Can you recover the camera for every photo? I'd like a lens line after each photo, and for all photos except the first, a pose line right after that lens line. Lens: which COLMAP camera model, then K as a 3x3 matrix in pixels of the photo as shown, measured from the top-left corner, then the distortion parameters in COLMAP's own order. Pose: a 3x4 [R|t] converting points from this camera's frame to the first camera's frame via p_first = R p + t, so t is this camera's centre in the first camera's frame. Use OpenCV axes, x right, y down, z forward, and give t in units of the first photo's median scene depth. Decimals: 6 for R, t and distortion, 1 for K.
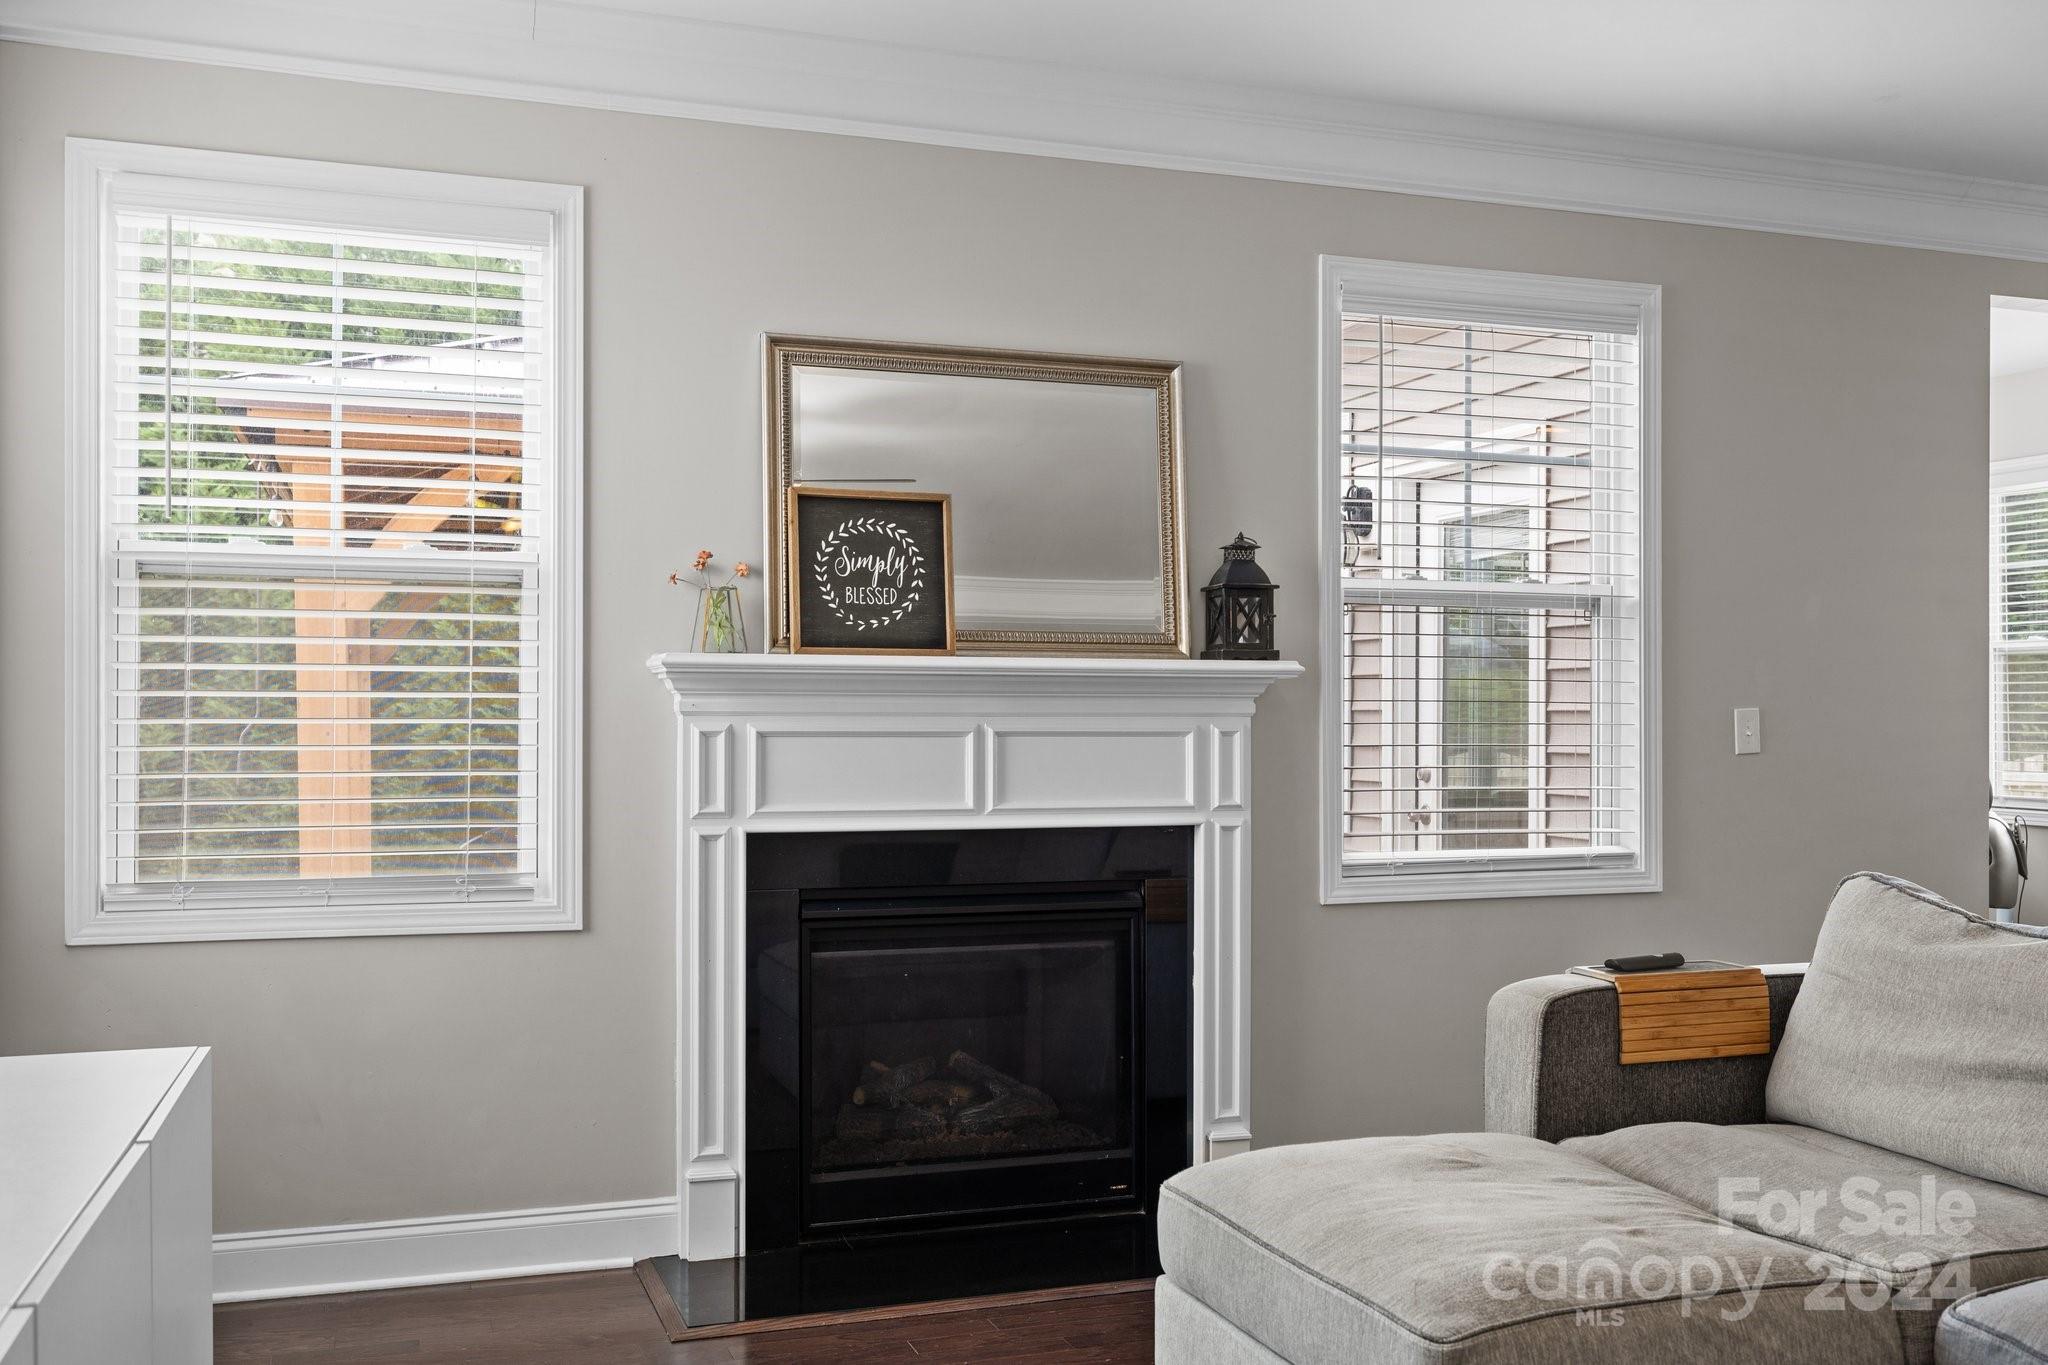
lens RADIAL K [[1825.5, 0, 1026.3], [0, 1825.5, 690.1], [0, 0, 1]] dist [0.003315, 0.001041]
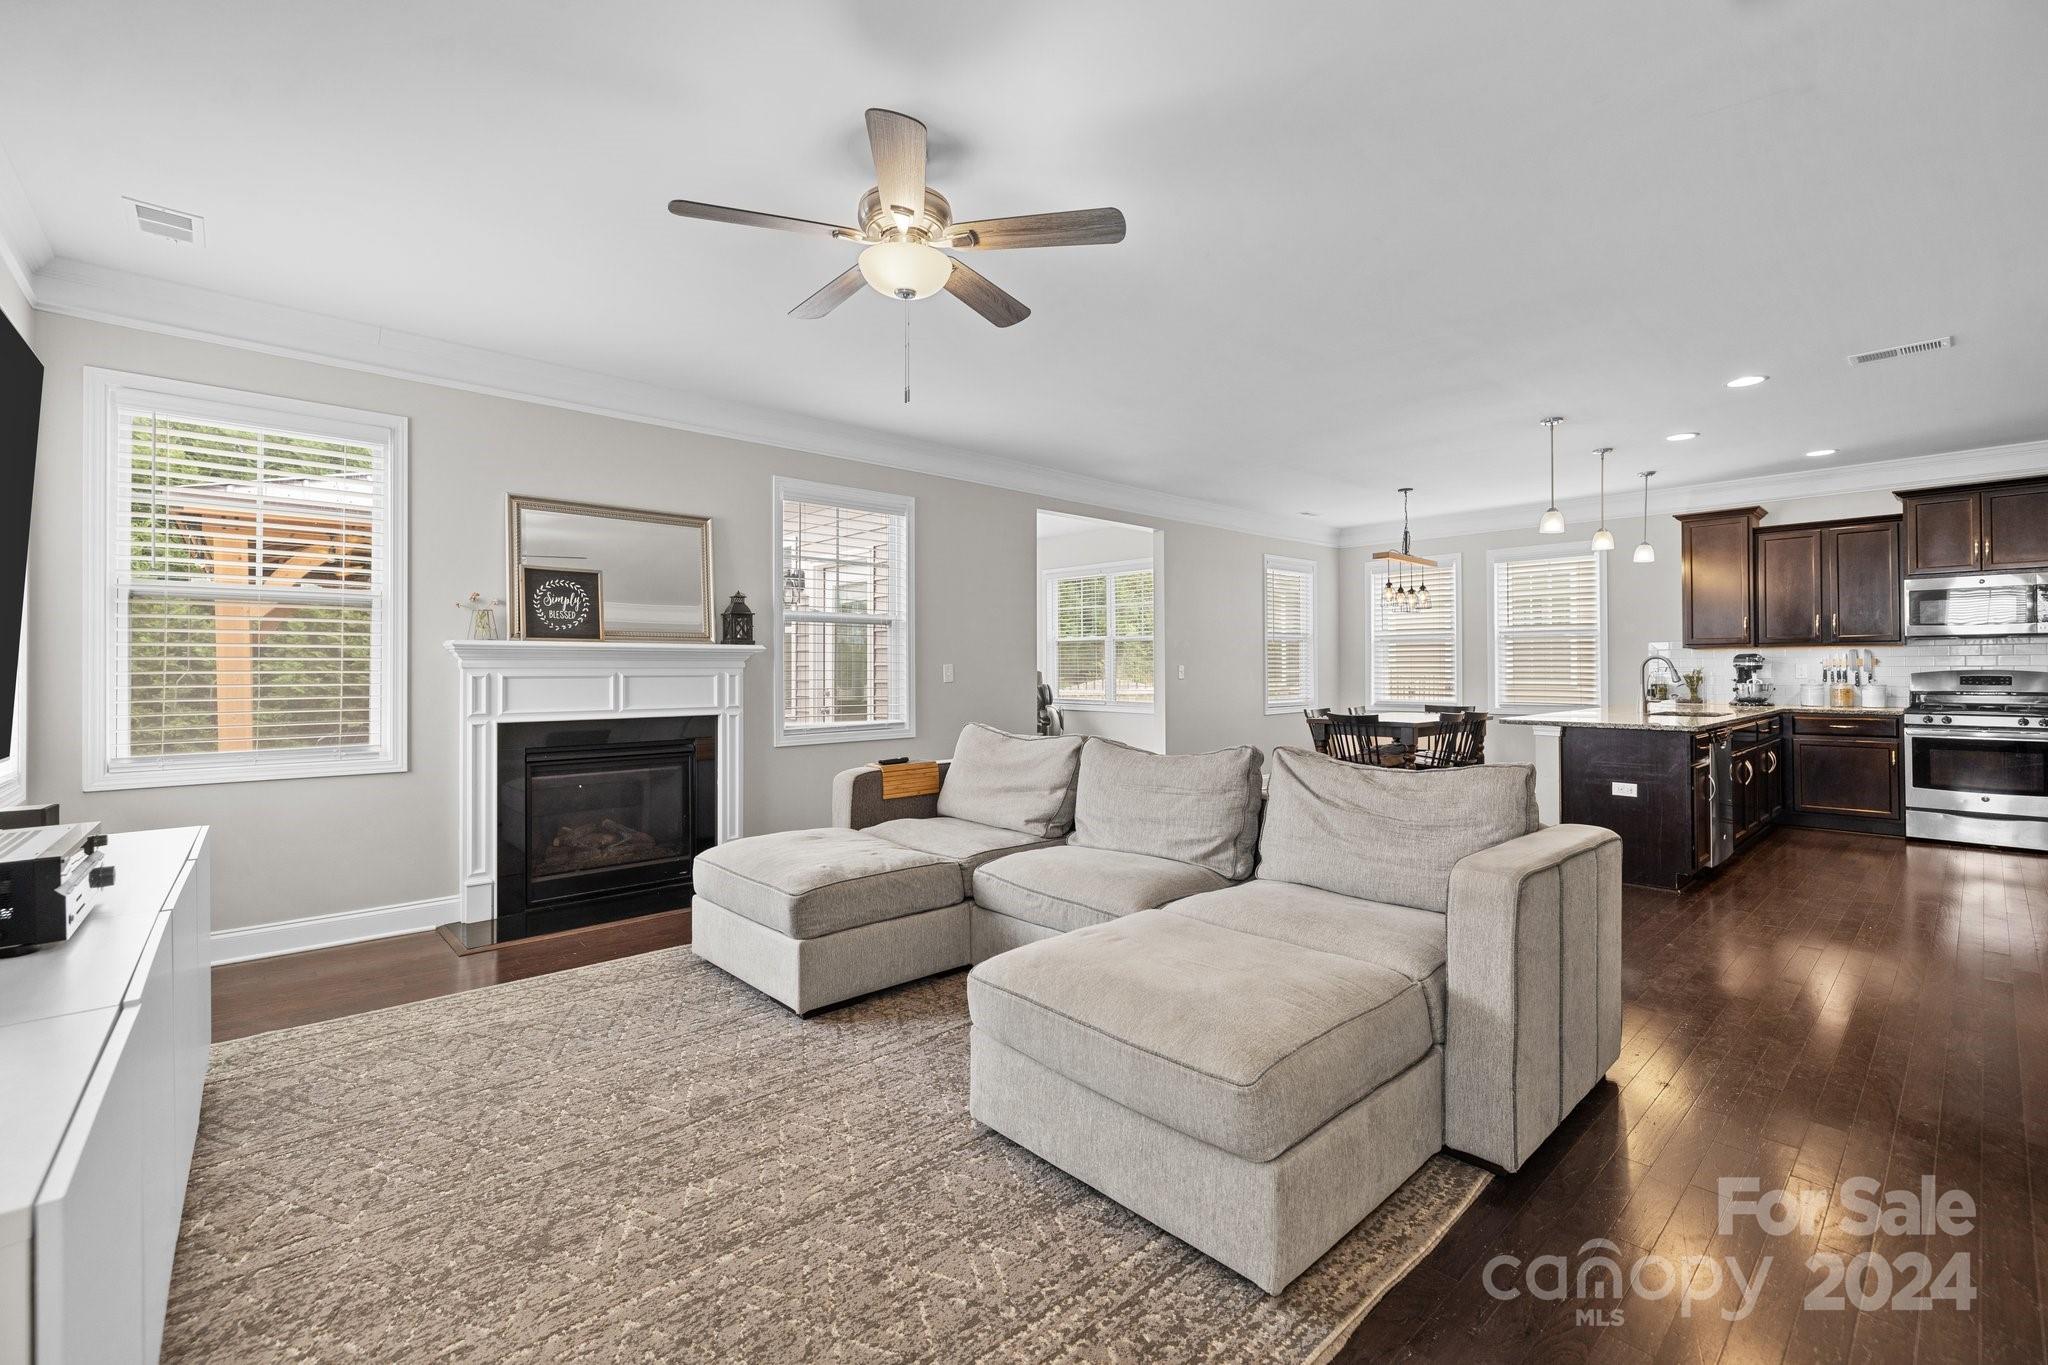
lens RADIAL K [[843.7, 0, 1010.1], [0, 843.7, 657.9], [0, 0, 1]] dist [0.000314, -0.000020]
pose [[0.920955, -0.000349, 0.389670, 0.016335], [0.000234, 1.000000, 0.000343, 0.000646], [-0.389670, -0.000225, 0.920955, -0.153904]]
